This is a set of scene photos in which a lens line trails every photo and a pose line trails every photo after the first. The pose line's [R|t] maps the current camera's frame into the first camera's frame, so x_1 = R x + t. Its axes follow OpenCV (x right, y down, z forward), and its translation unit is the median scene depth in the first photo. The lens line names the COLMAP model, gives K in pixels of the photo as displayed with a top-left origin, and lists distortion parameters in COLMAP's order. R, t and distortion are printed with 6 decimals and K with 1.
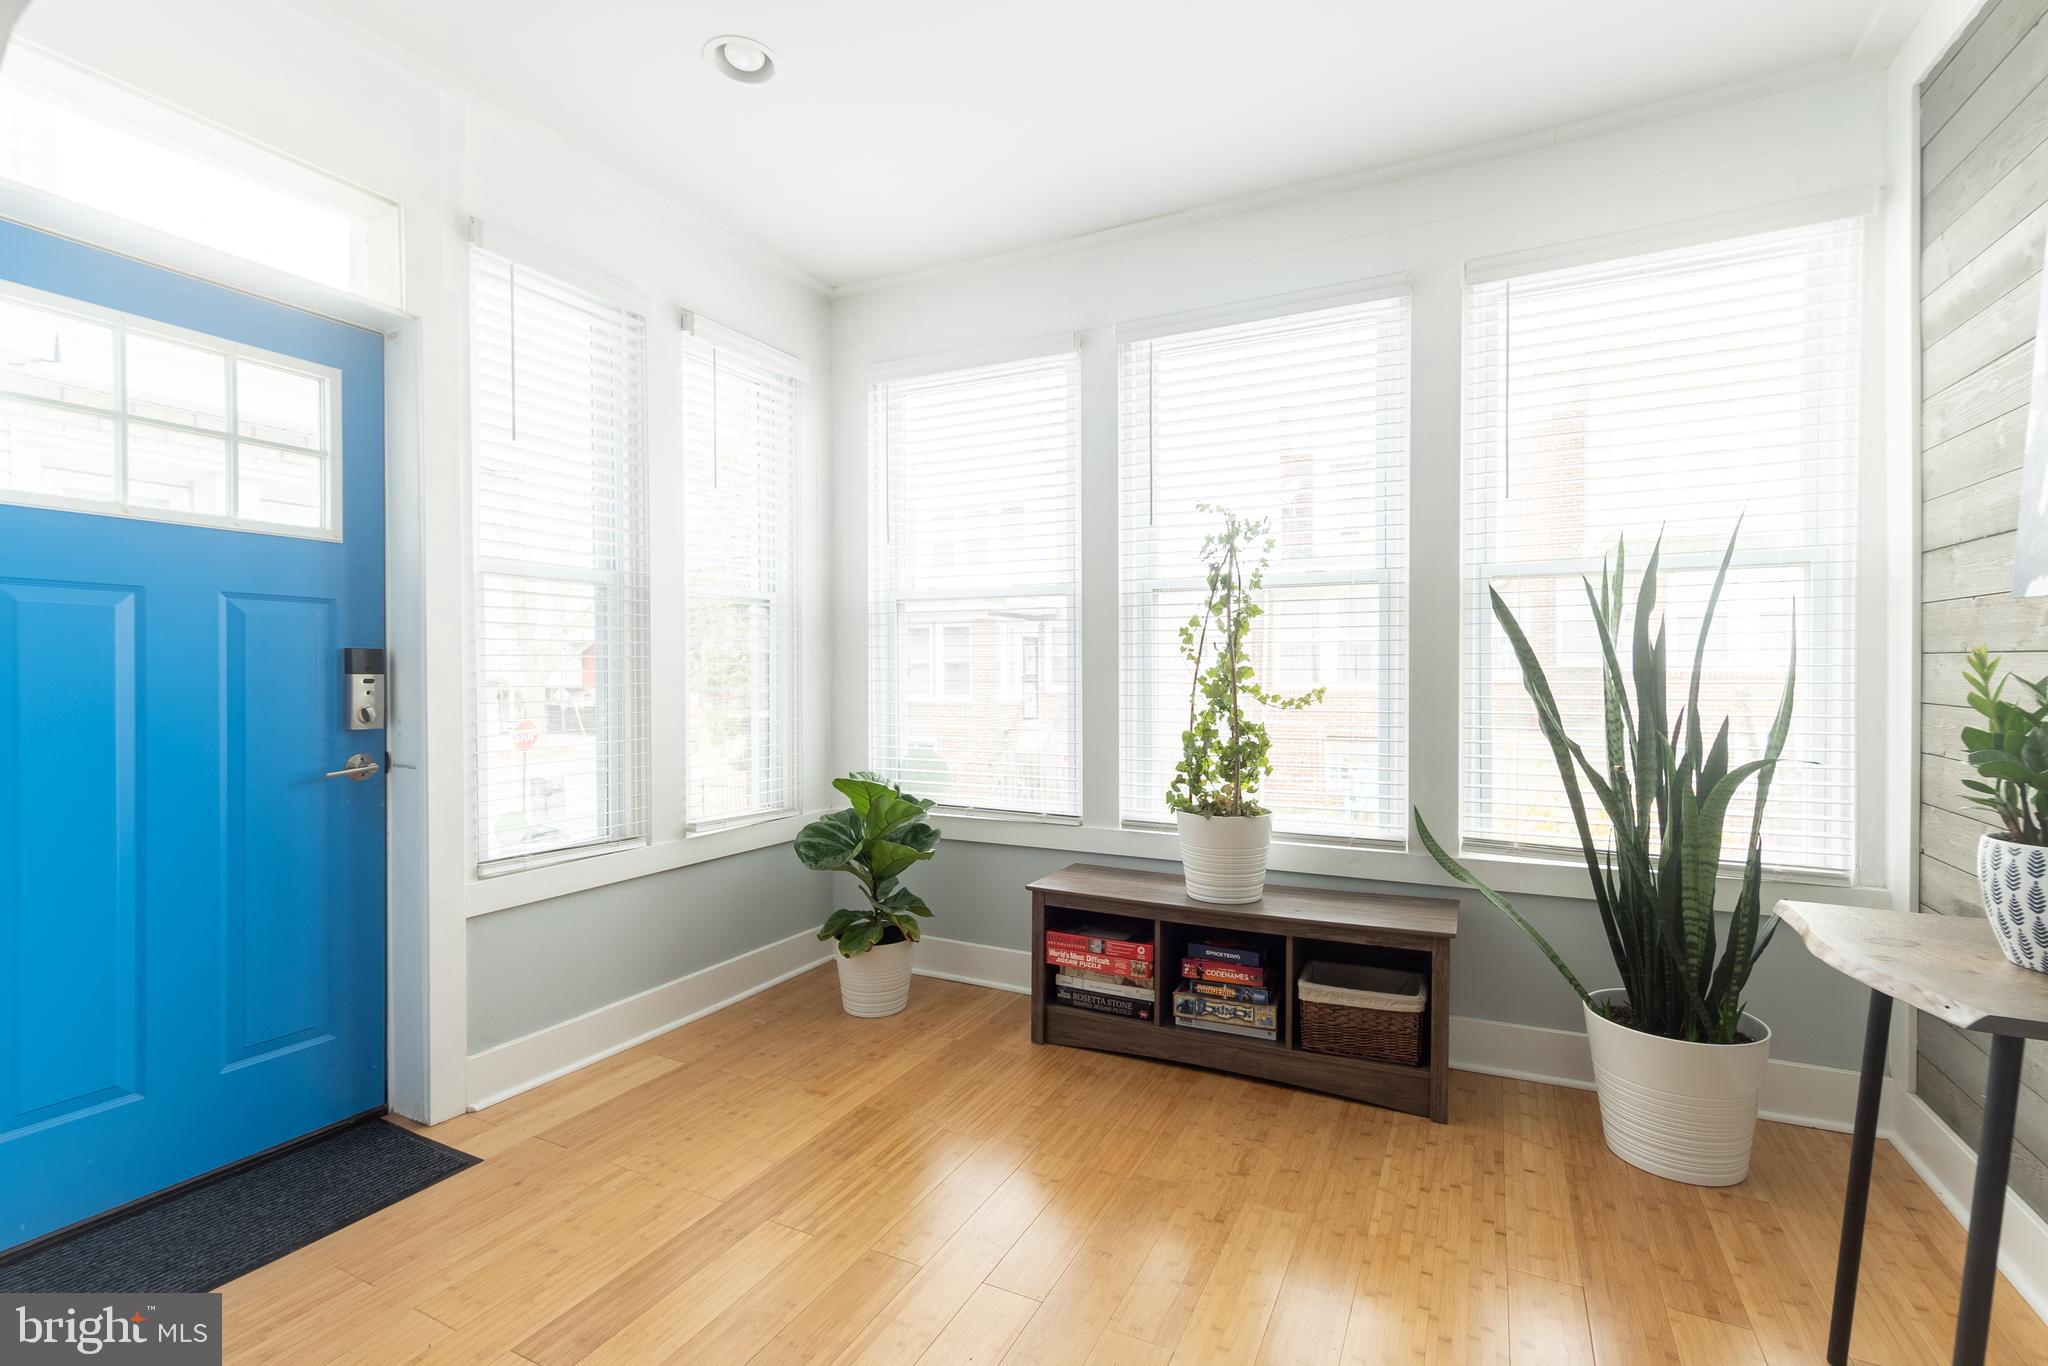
lens RADIAL K [[915.5, 0, 1021.6], [0, 915.5, 689.3], [0, 0, 1]] dist [0.011028, -0.000551]
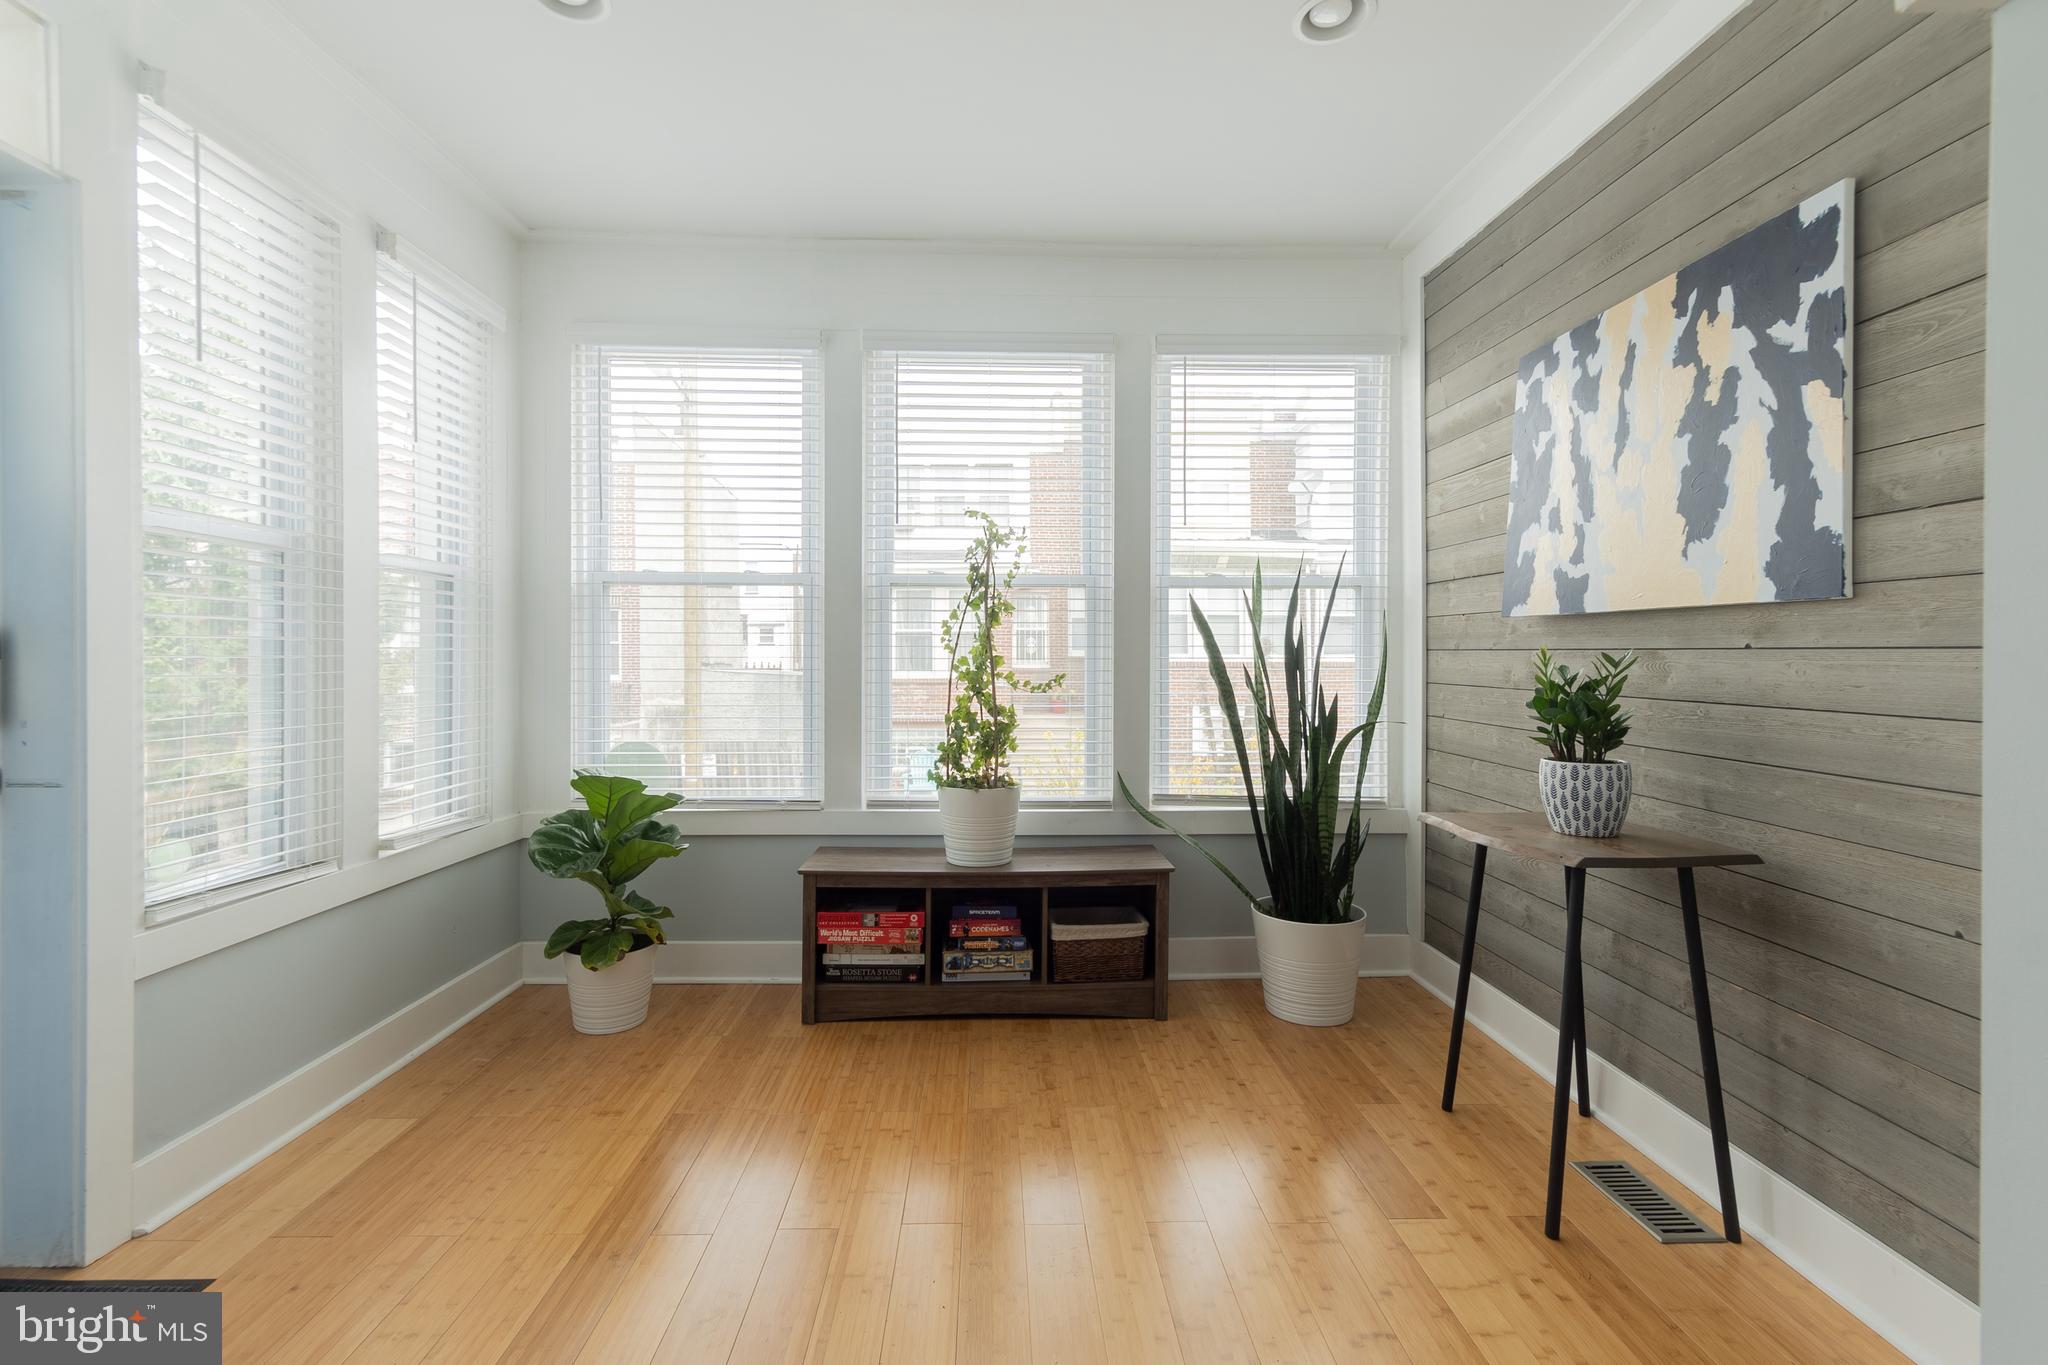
lens RADIAL K [[915.5, 0, 1019.4], [0, 915.5, 674.6], [0, 0, 1]] dist [0.011028, -0.000551]
pose [[0.883598, -0.002853, 0.468237, -0.270536], [0.005065, 0.999981, -0.003465, 0.002218], [-0.468219, 0.005434, 0.883596, -0.015001]]
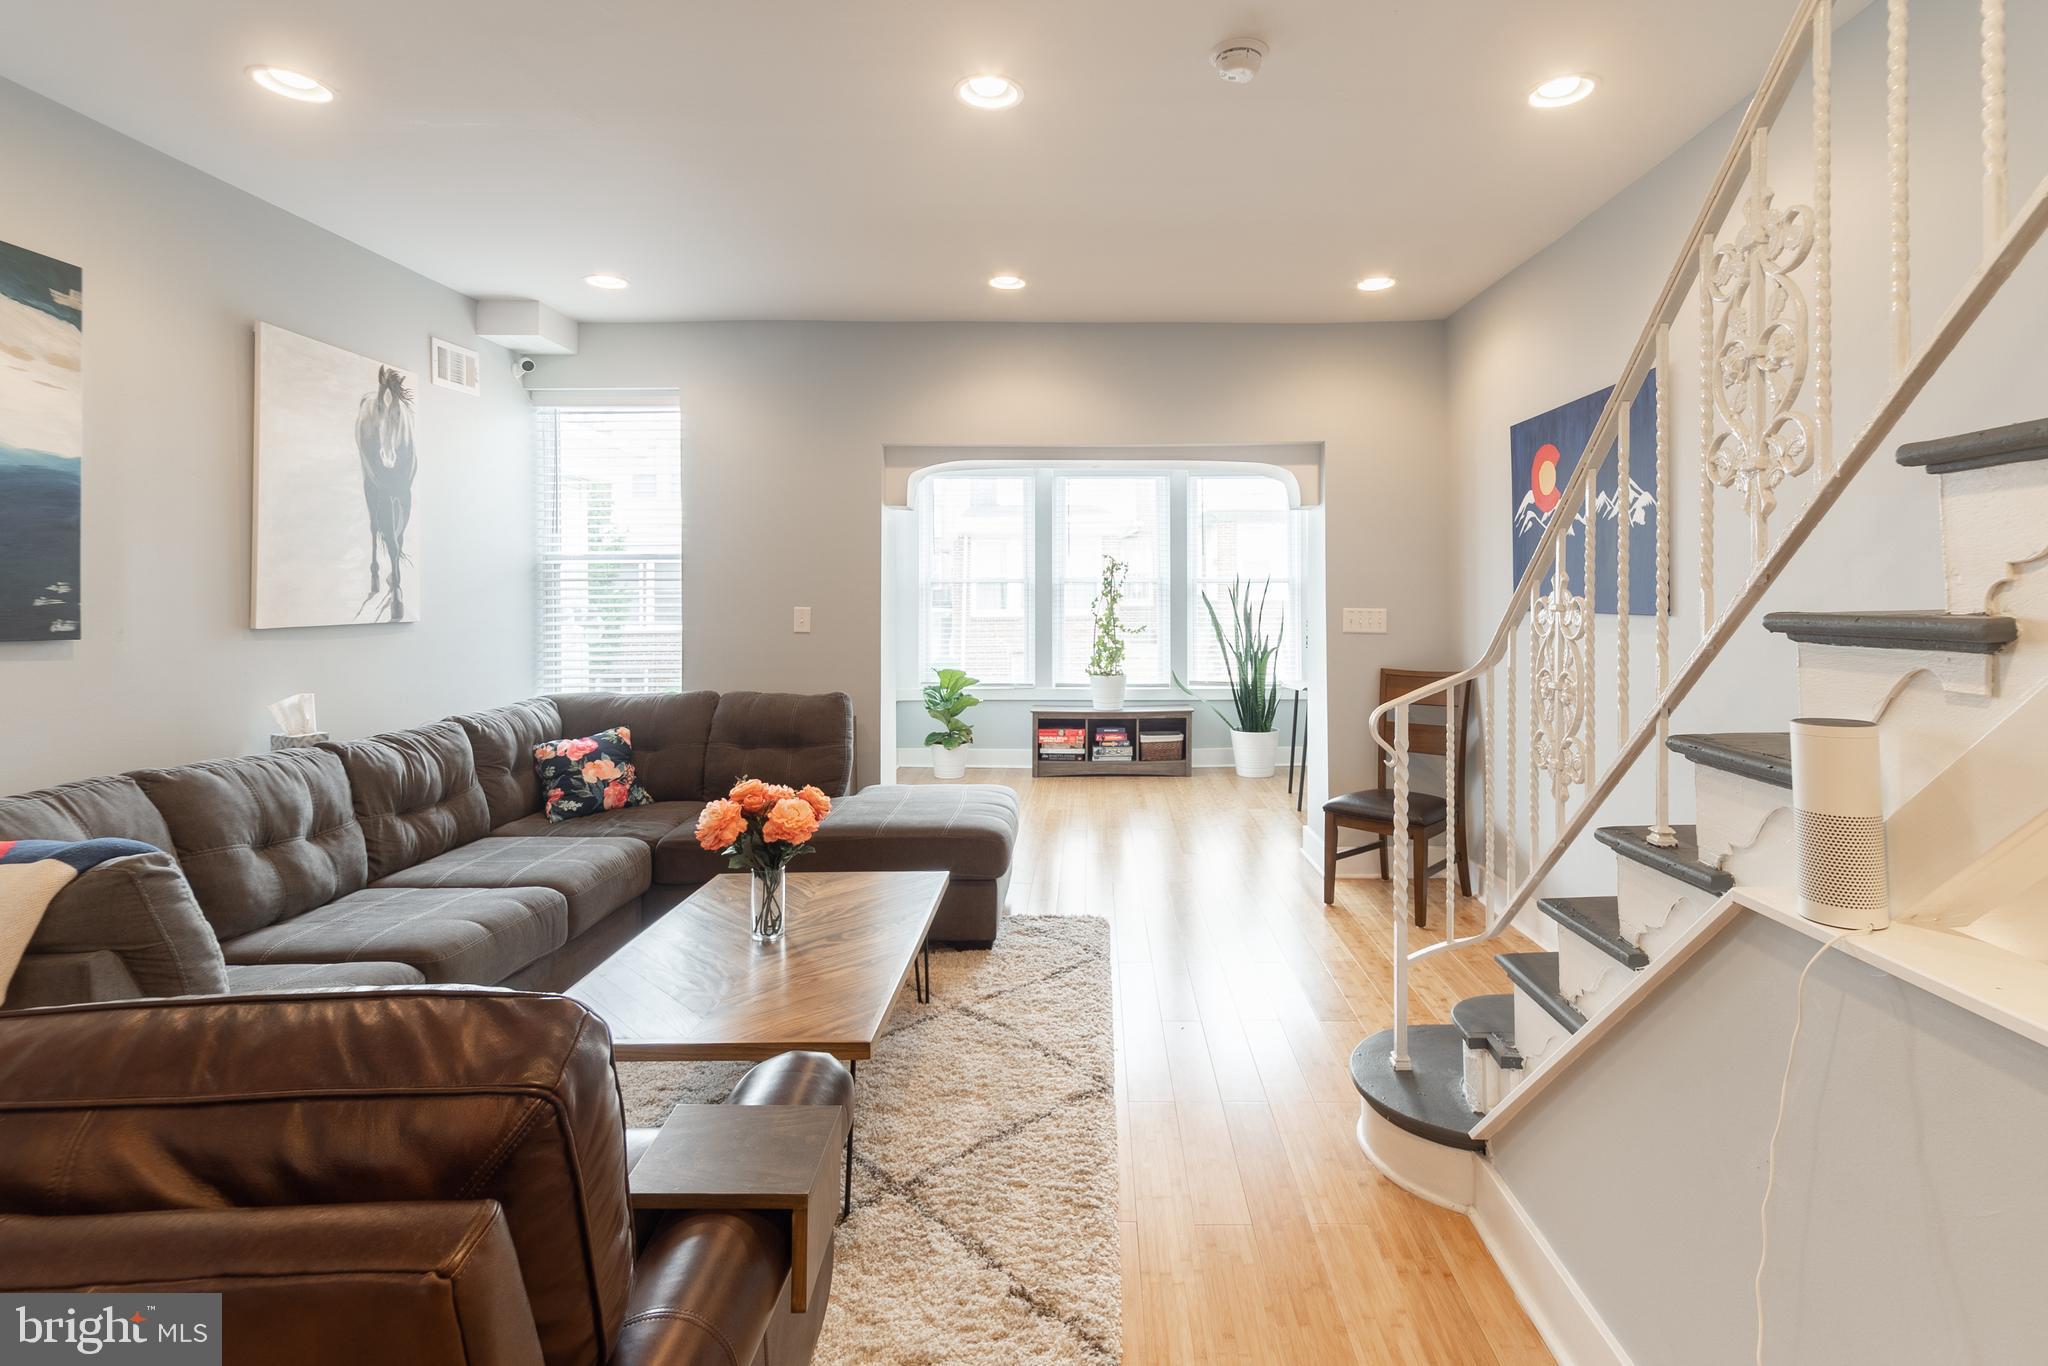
lens RADIAL K [[915.5, 0, 1115.9], [0, 915.5, 591.2], [0, 0, 1]] dist [0.011028, -0.000551]
pose [[0.883142, 0.003769, 0.469090, -0.975613], [0.007210, 0.999741, -0.021607, -0.044265], [-0.469050, 0.022464, 0.882886, -1.280287]]
